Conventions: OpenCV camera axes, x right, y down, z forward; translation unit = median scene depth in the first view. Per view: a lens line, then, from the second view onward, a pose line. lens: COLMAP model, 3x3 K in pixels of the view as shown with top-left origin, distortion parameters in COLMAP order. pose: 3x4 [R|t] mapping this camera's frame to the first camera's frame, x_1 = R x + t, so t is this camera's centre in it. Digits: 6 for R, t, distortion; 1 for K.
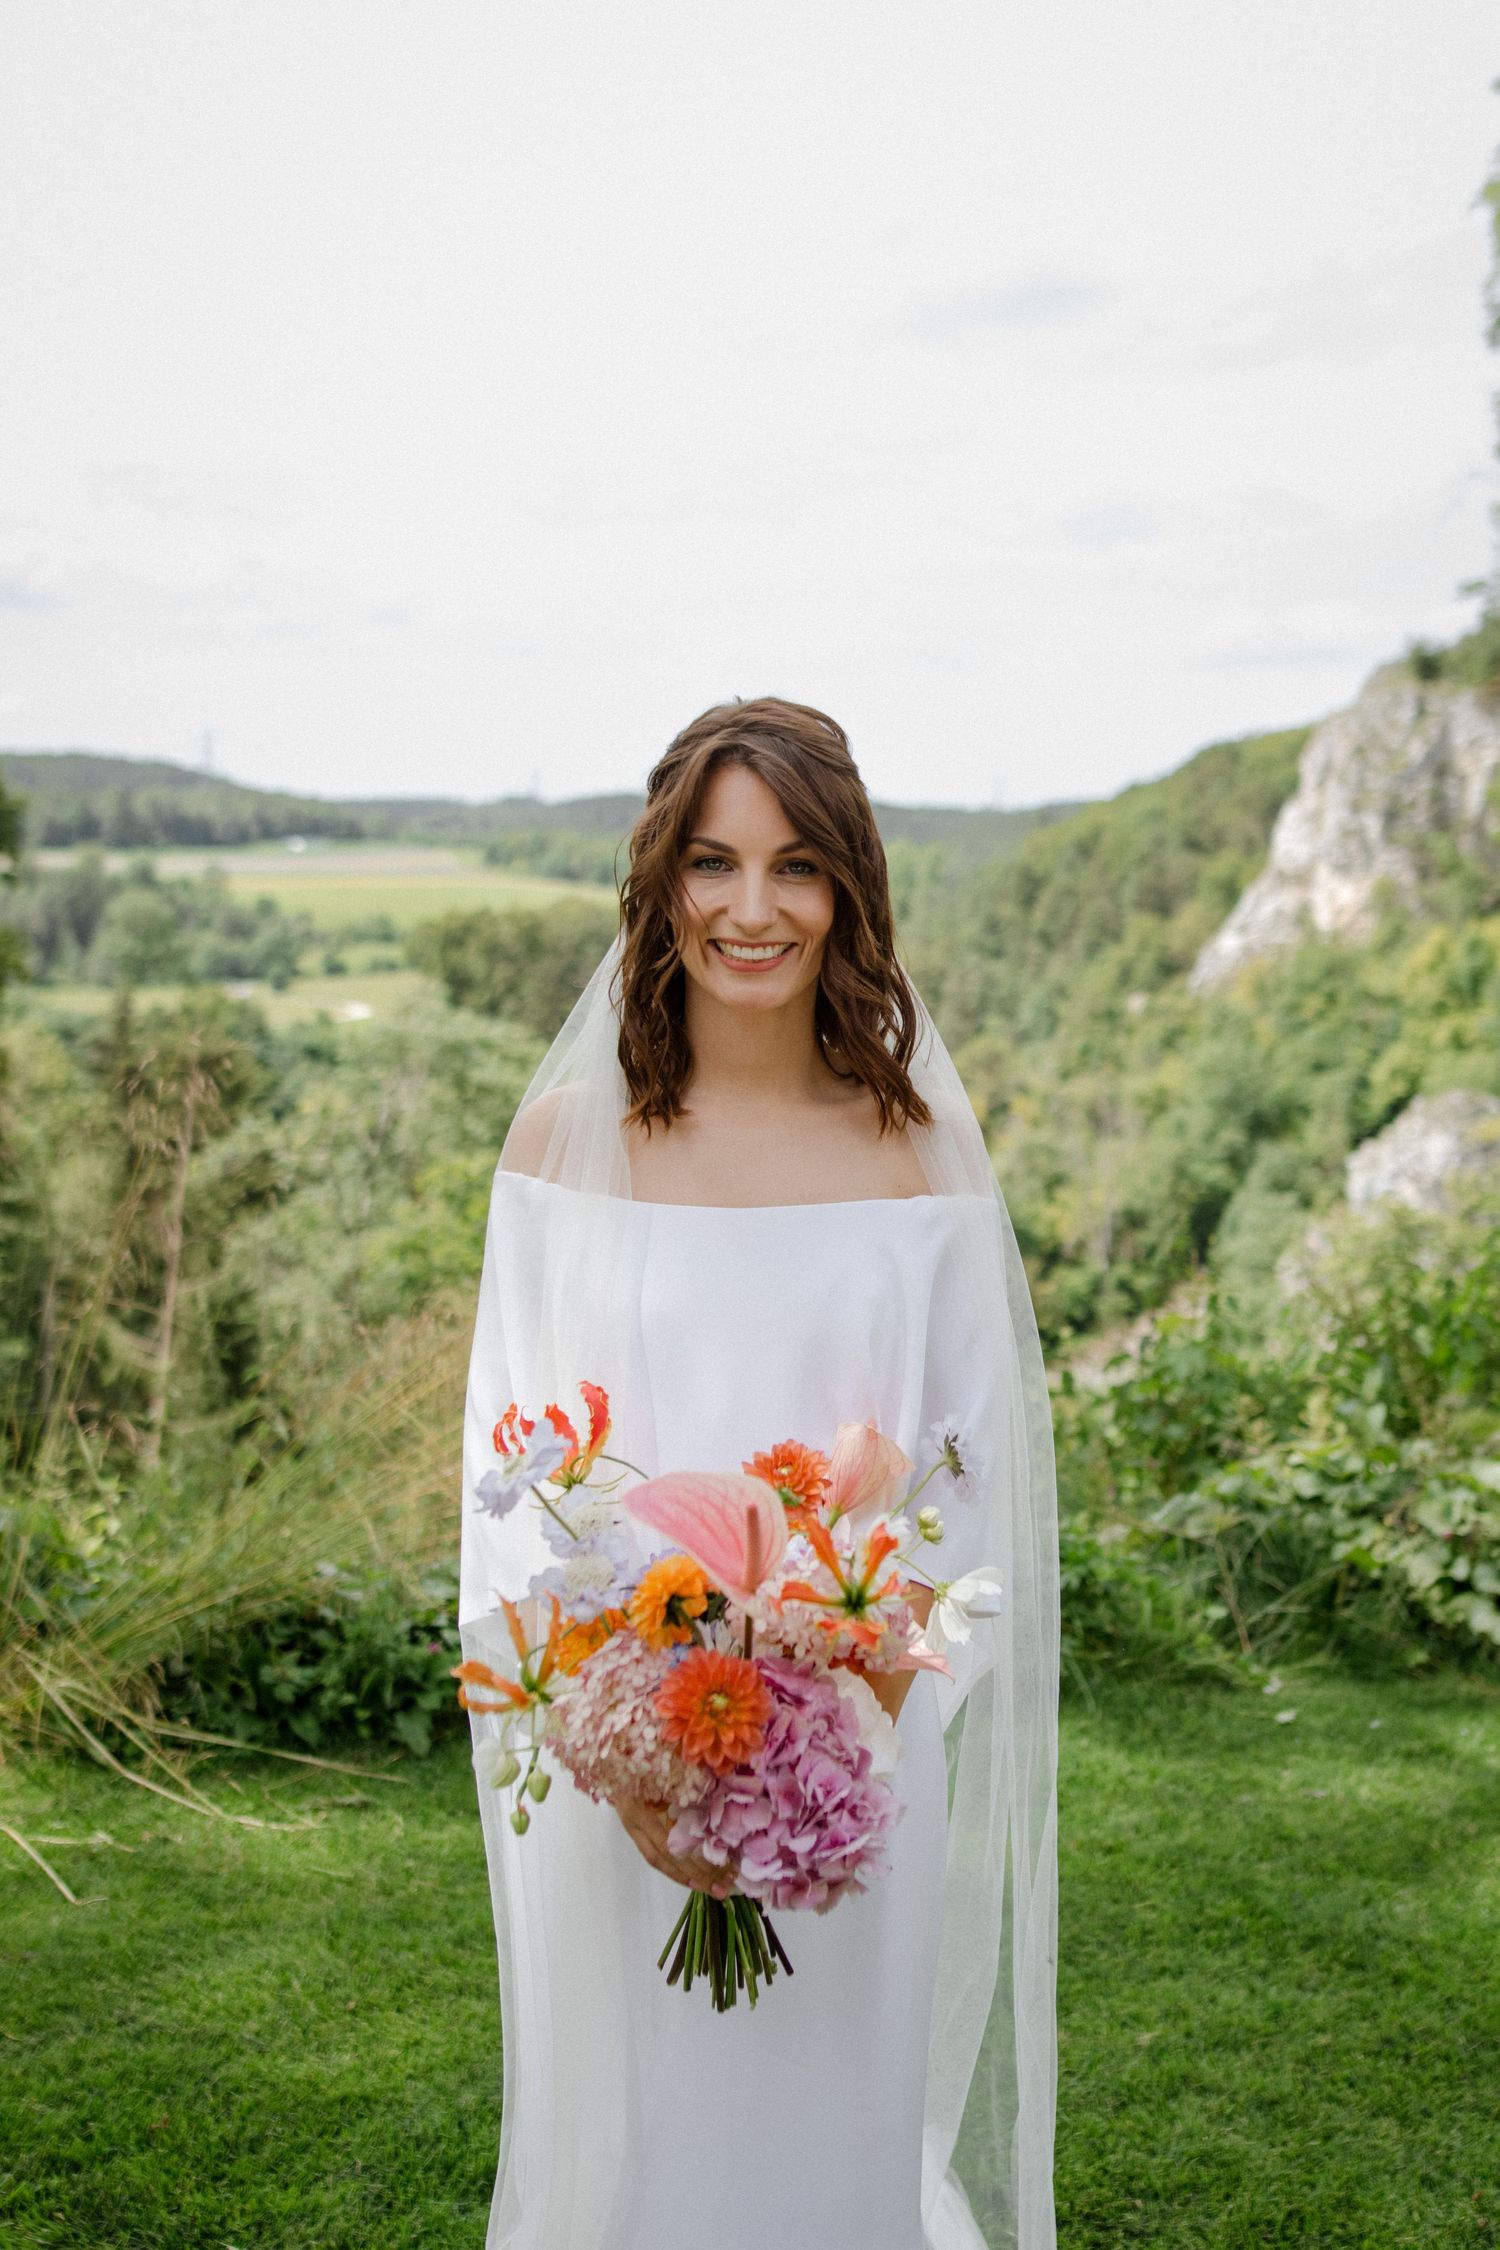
lens RADIAL K [[2462.9, 0, 826.8], [0, 2462.9, 1059.4], [0, 0, 1]] dist [0.001940, -0.005430]
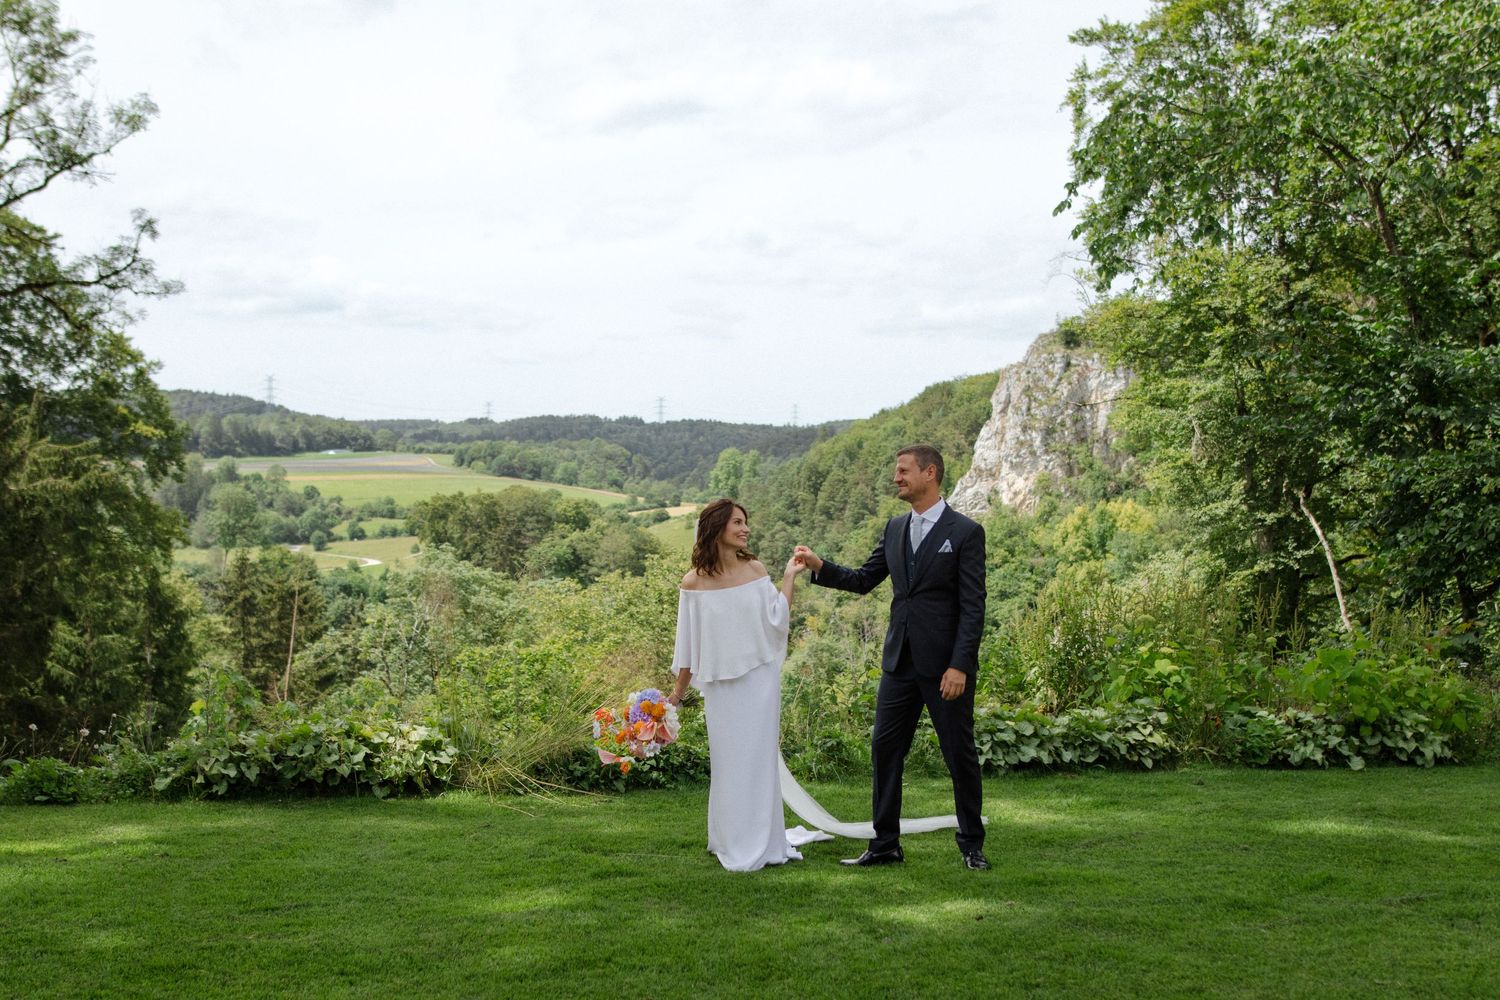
lens RADIAL K [[1656.7, 0, 718.1], [0, 1656.7, 548.3], [0, 0, 1]] dist [0.004436, -0.037751]
pose [[0.999730, -0.004156, 0.022844, -0.006797], [0.004777, 0.999618, -0.027219, 0.002516], [-0.022722, 0.027321, 0.999368, -0.080406]]
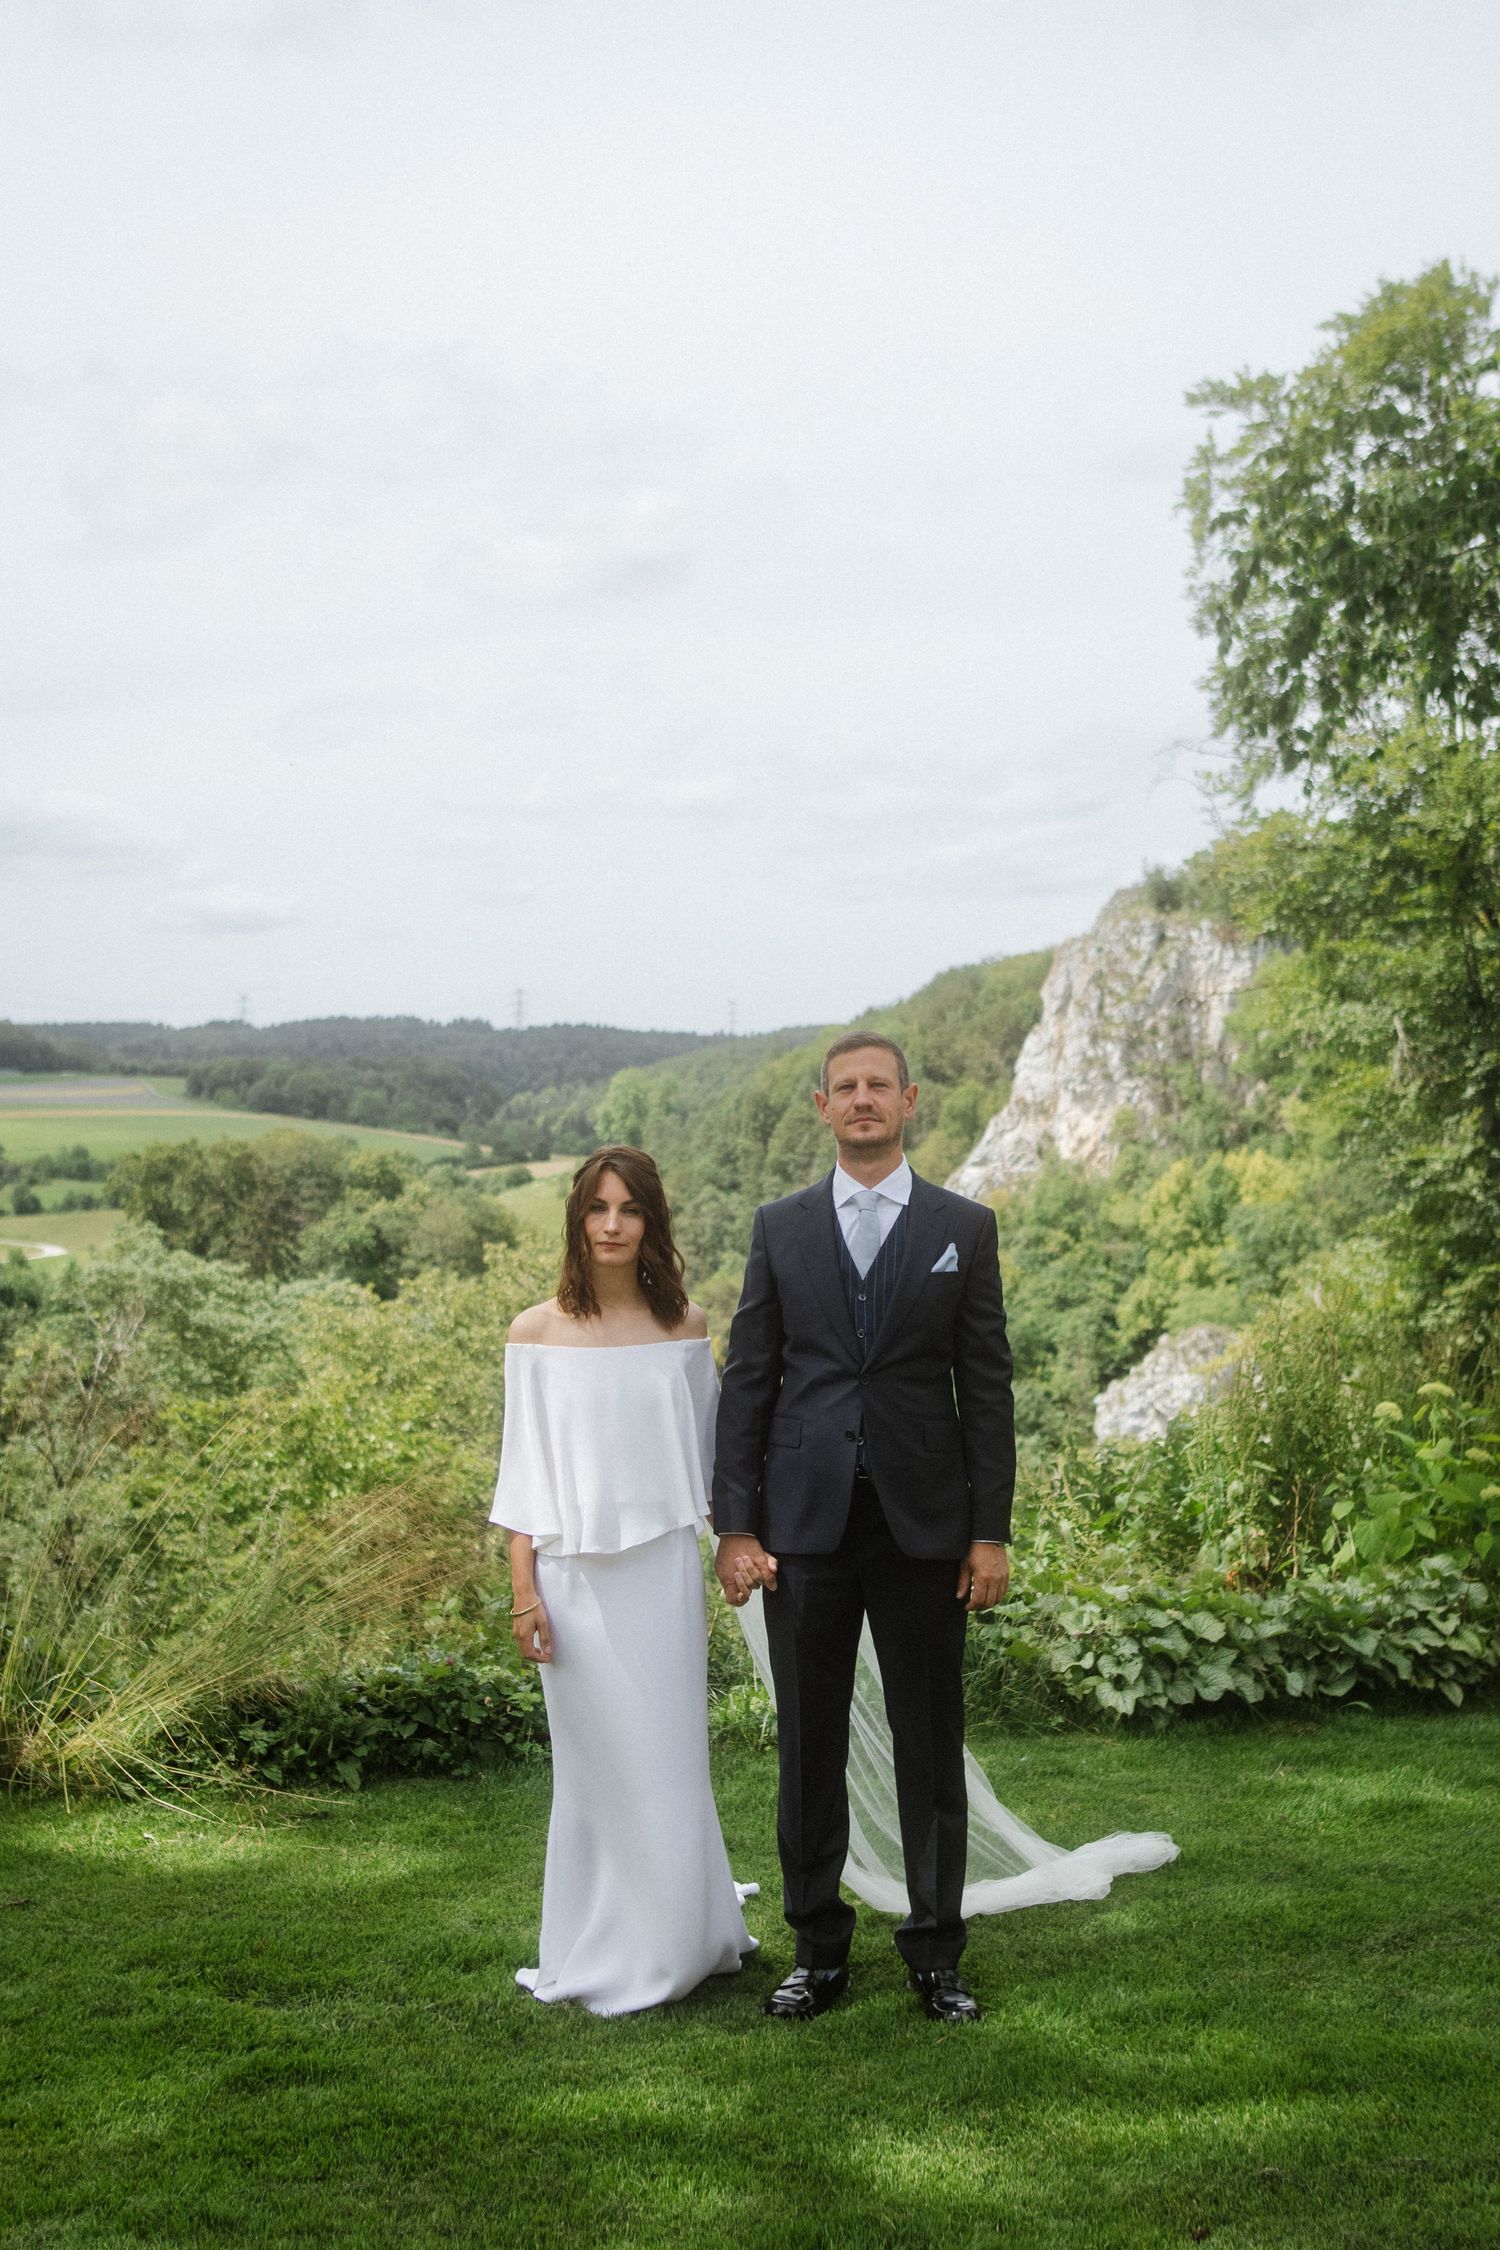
lens RADIAL K [[2605.8, 0, 759.7], [0, 2605.8, 1118.2], [0, 0, 1]] dist [-0.006213, -0.007166]
pose [[0.996801, -0.002383, 0.079889, -0.003832], [0.007878, 0.997617, -0.068545, 0.000098], [-0.079536, 0.068956, 0.994444, -0.039946]]
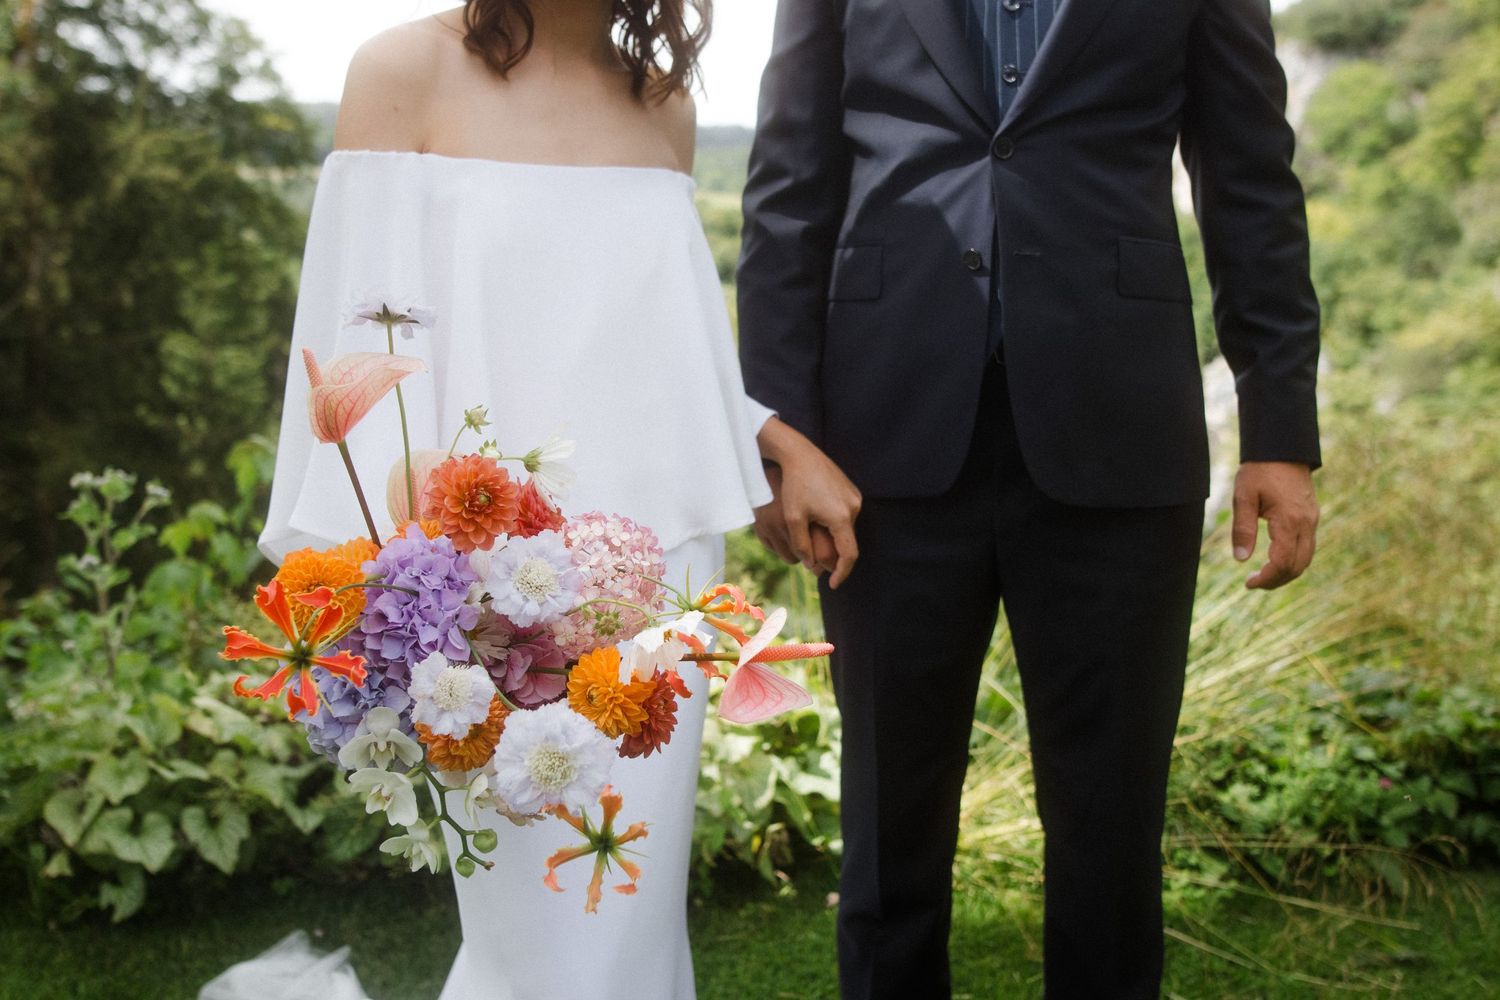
lens RADIAL K [[1641.9, 0, 728.7], [0, 1641.9, 453.5], [0, 0, 1]] dist [0.001940, -0.005430]
pose [[0.998431, -0.000037, -0.055988, -0.029074], [0.005046, 0.995990, 0.089323, 0.003849], [0.055760, -0.089465, 0.994428, 0.027022]]
